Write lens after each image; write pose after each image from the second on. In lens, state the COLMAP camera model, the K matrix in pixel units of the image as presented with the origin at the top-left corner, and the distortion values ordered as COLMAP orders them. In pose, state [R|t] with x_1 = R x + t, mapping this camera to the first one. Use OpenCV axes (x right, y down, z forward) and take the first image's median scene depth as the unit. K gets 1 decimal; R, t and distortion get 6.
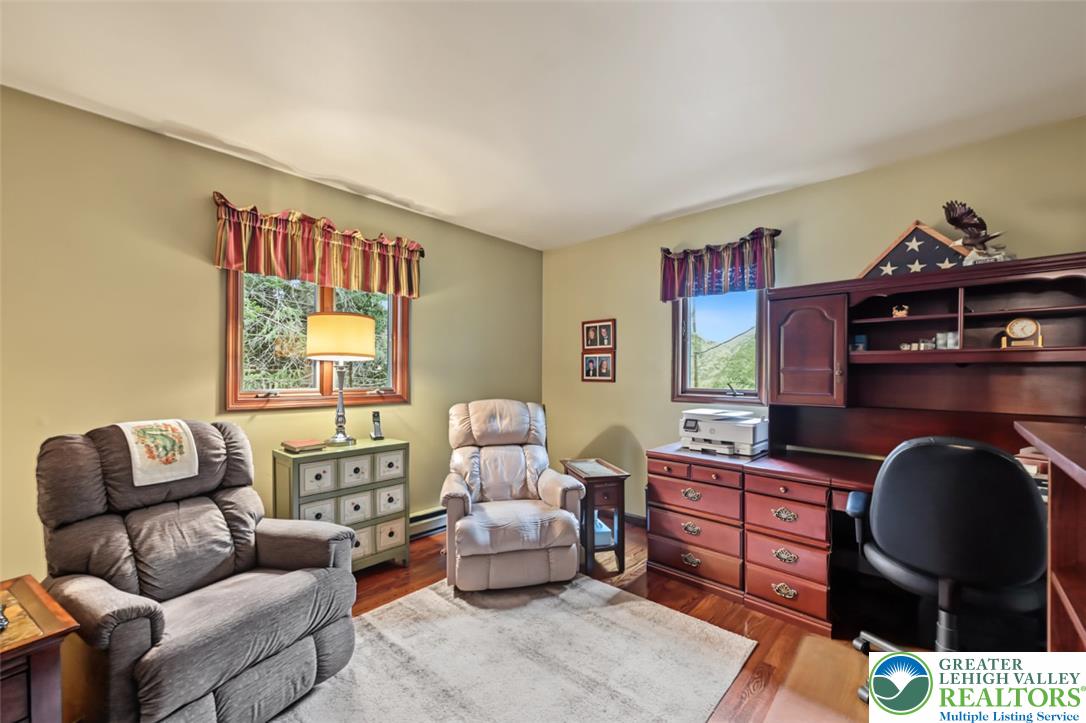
lens RADIAL K [[427.3, 0, 544.0], [0, 427.3, 368.1], [0, 0, 1]] dist [-0.003229, 0.001092]
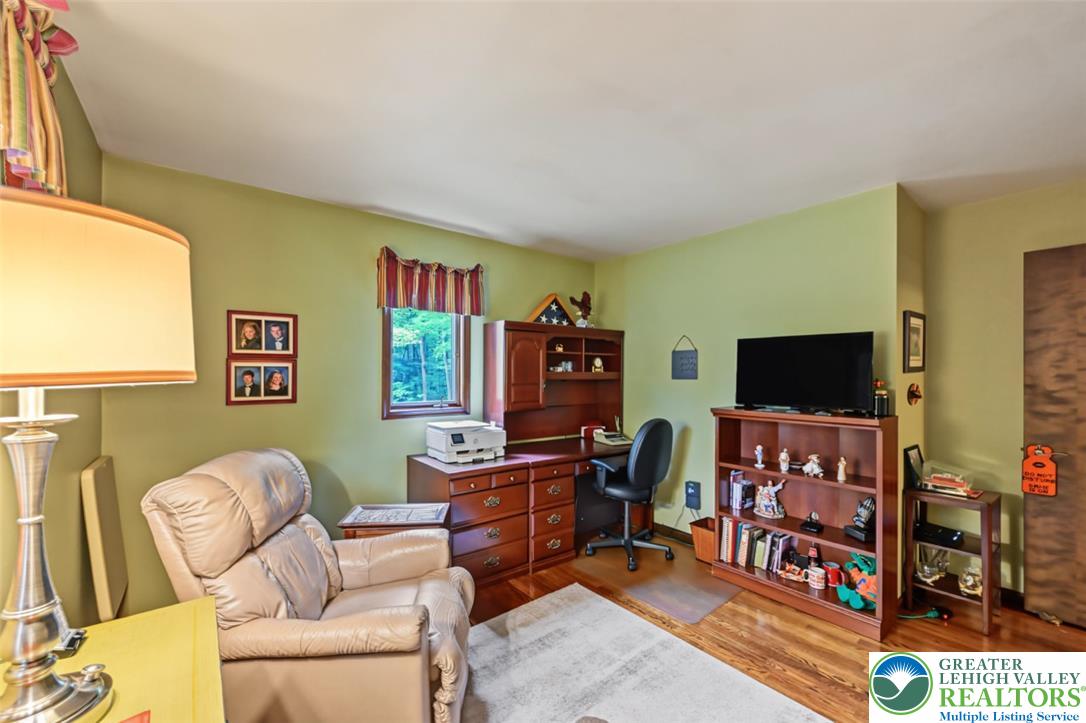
lens RADIAL K [[427.3, 0, 542.2], [0, 427.3, 371.1], [0, 0, 1]] dist [-0.003229, 0.001092]
pose [[0.166198, 0.003003, 0.986088, -0.564986], [-0.010588, 0.999943, -0.001261, -0.028382], [-0.986036, -0.010231, 0.166220, 0.558225]]
